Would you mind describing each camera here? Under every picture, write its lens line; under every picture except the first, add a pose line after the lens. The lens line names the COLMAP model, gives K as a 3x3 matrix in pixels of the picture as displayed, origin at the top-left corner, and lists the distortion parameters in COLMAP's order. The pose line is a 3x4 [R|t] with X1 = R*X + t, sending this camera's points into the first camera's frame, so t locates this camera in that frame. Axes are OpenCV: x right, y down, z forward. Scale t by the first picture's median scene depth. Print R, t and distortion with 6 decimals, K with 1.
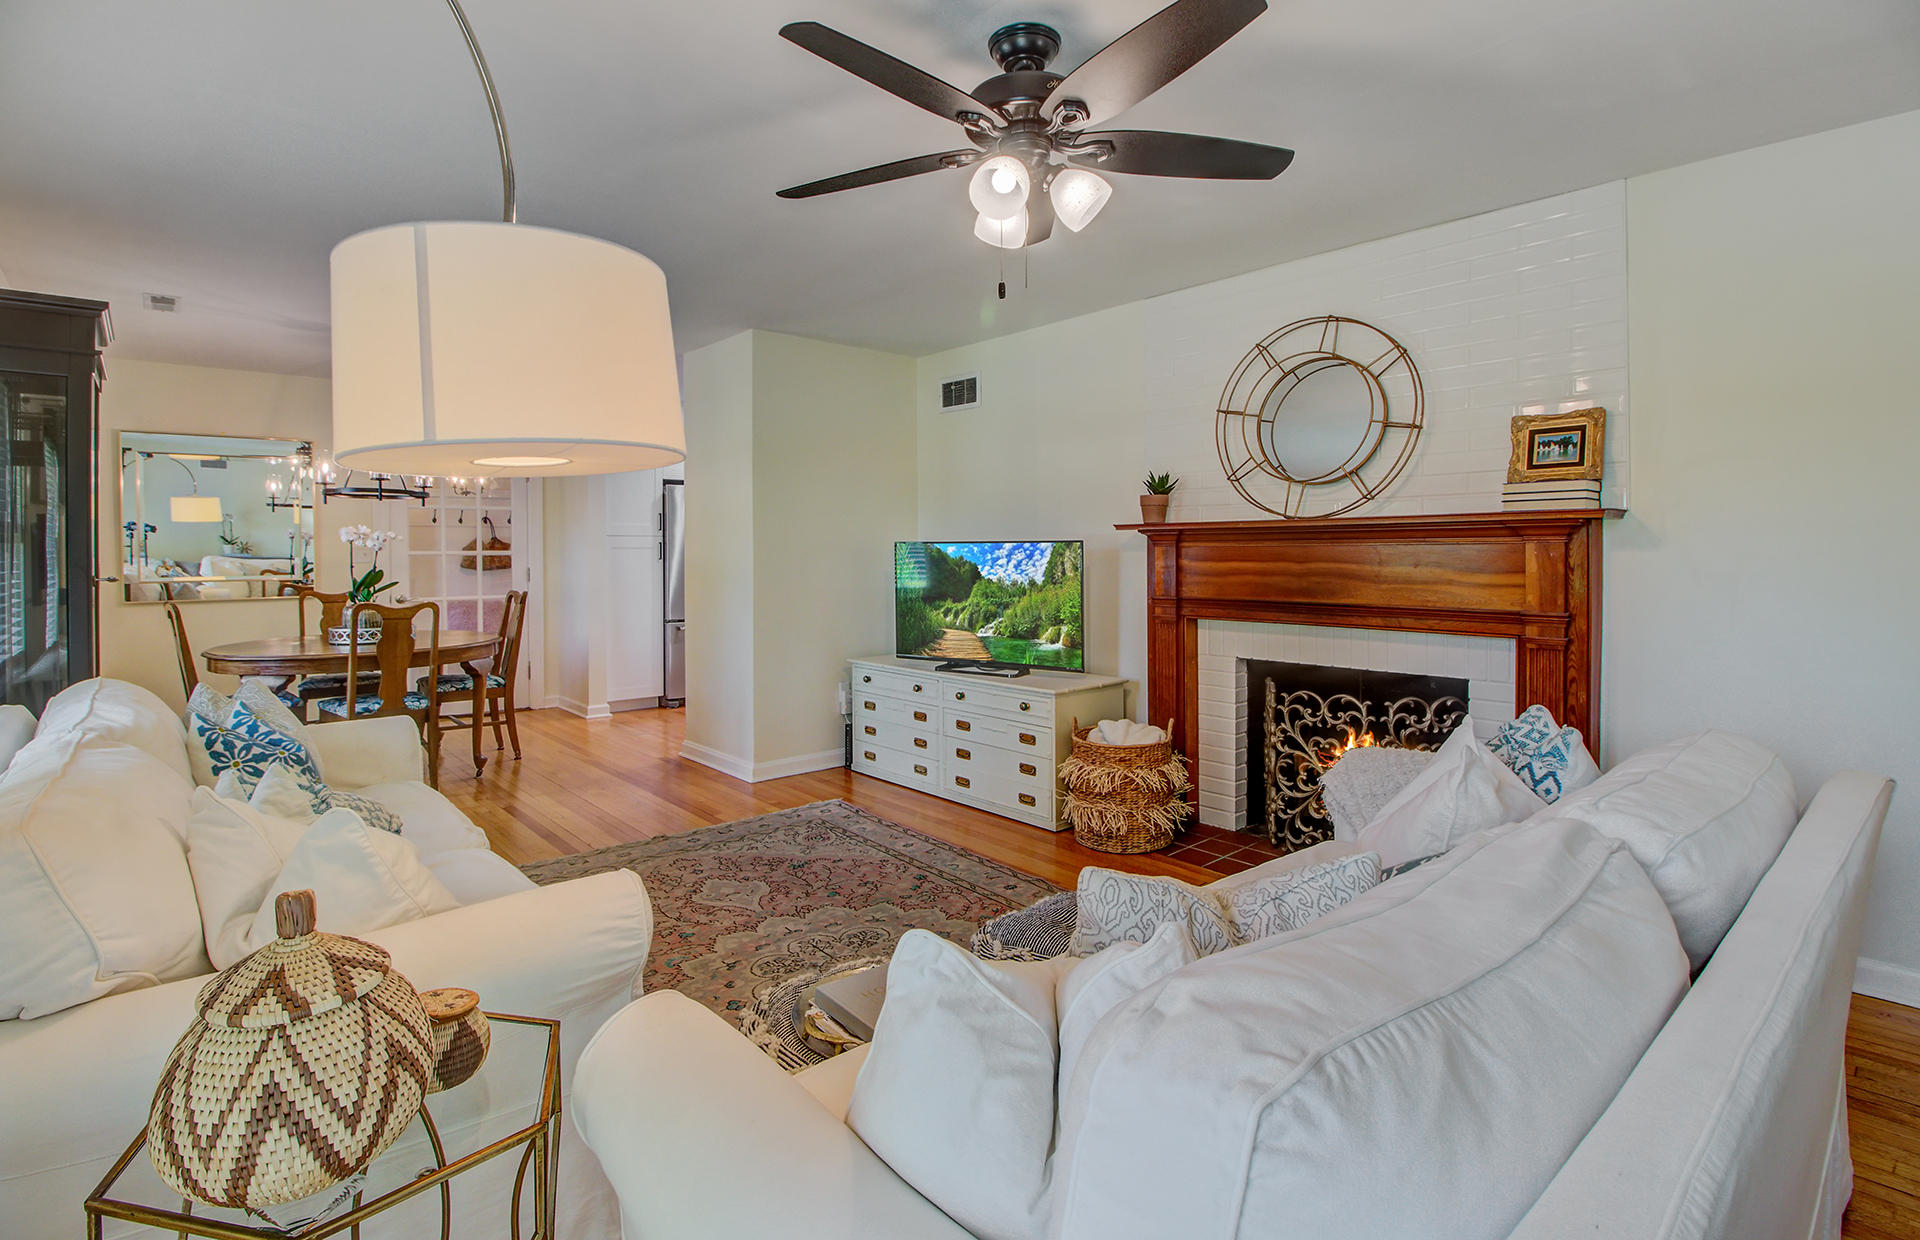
lens RADIAL K [[880.0, 0, 954.0], [0, 880.0, 558.7], [0, 0, 1]] dist [0.003961, -0.002429]
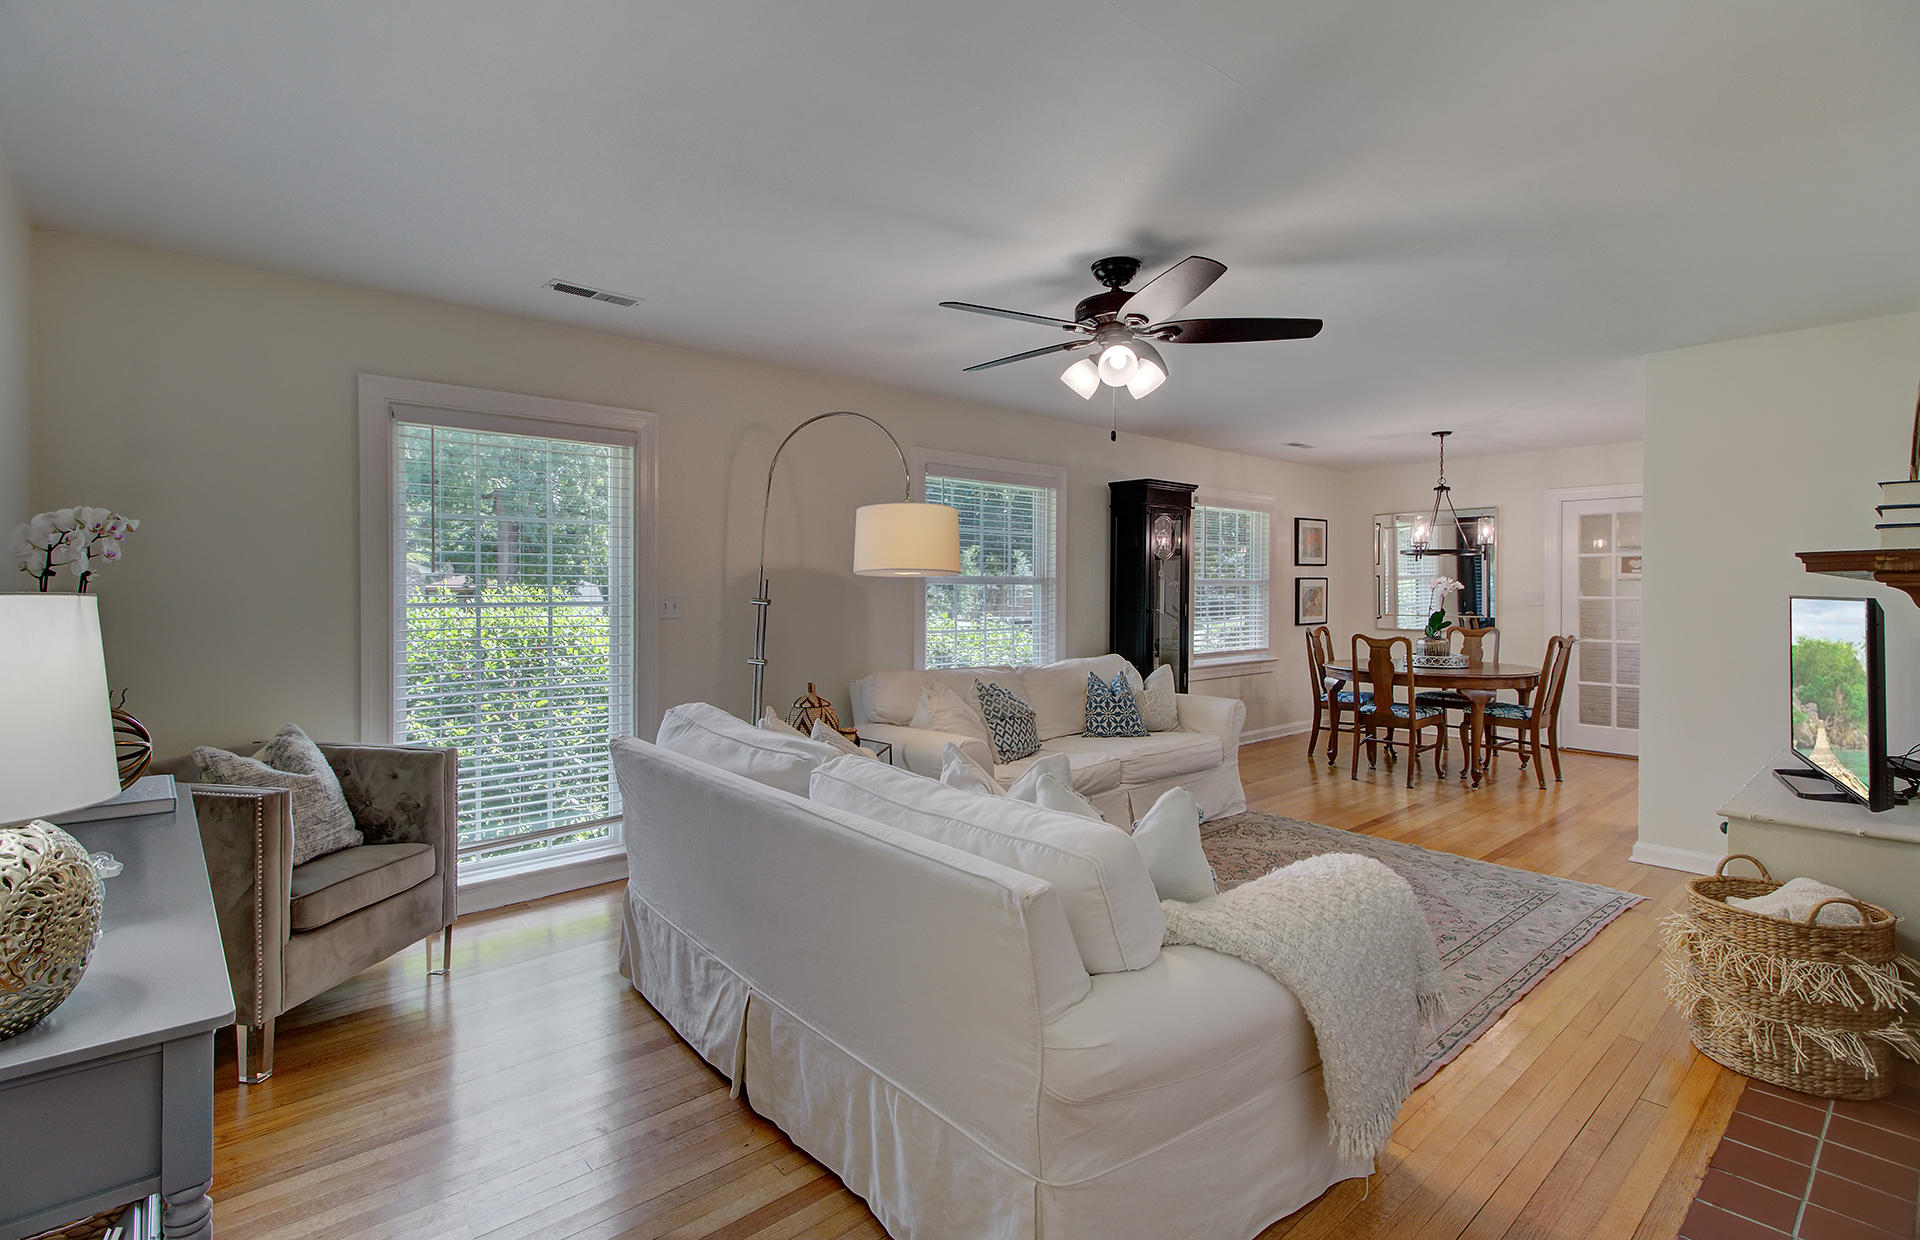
lens RADIAL K [[880.0, 0, 969.0], [0, 880.0, 587.5], [0, 0, 1]] dist [0.003961, -0.002429]
pose [[-0.011791, 0.000400, -0.999930, 0.906247], [-0.007215, 0.999974, 0.000485, -0.027393], [0.999904, 0.007220, -0.011788, 0.442032]]
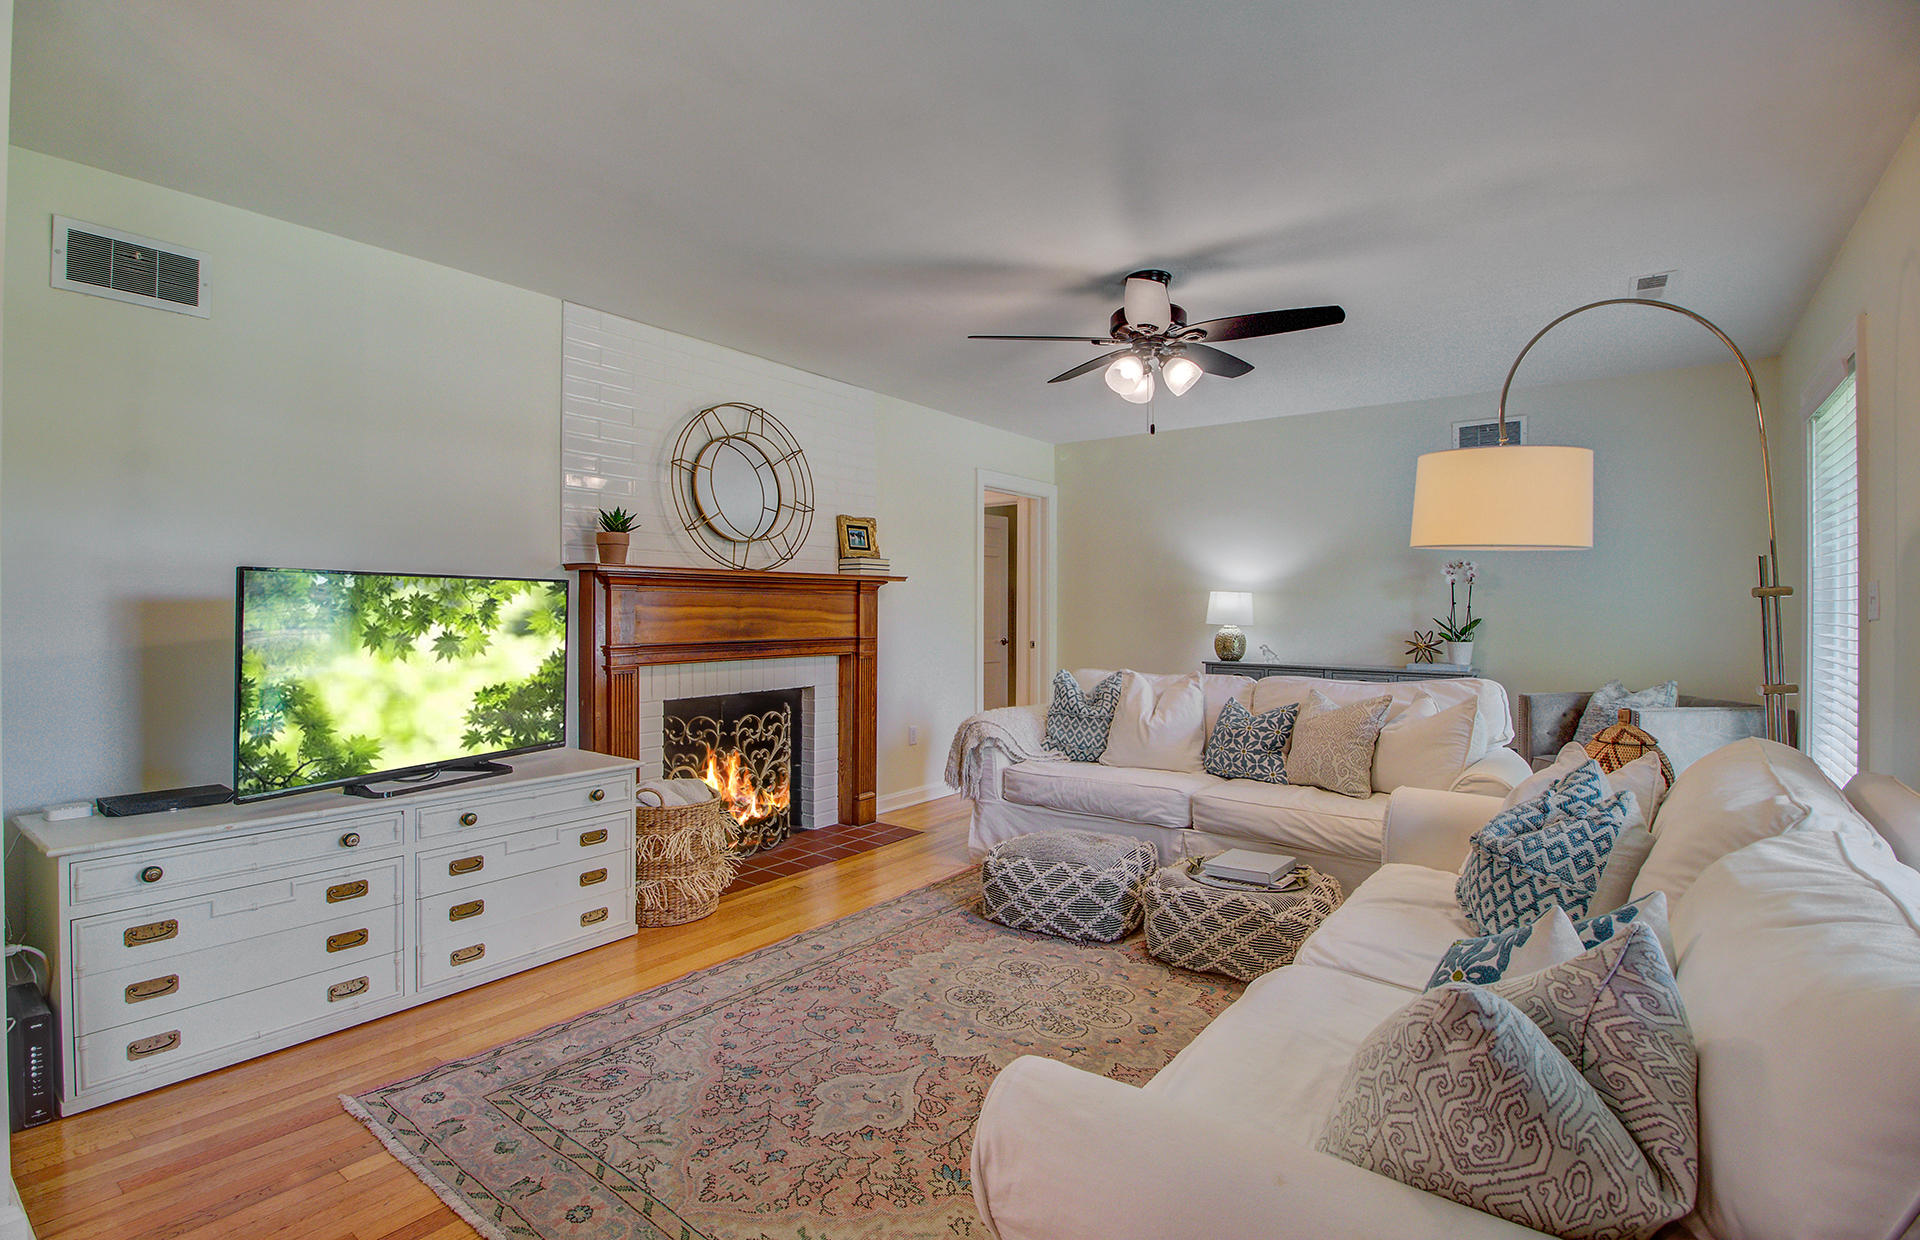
lens RADIAL K [[880.0, 0, 934.8], [0, 880.0, 603.3], [0, 0, 1]] dist [0.003961, -0.002429]
pose [[-0.162040, 0.006927, 0.986760, -0.822001], [0.002649, 0.999975, -0.006585, 0.007509], [-0.986781, 0.001547, -0.162054, 0.943156]]
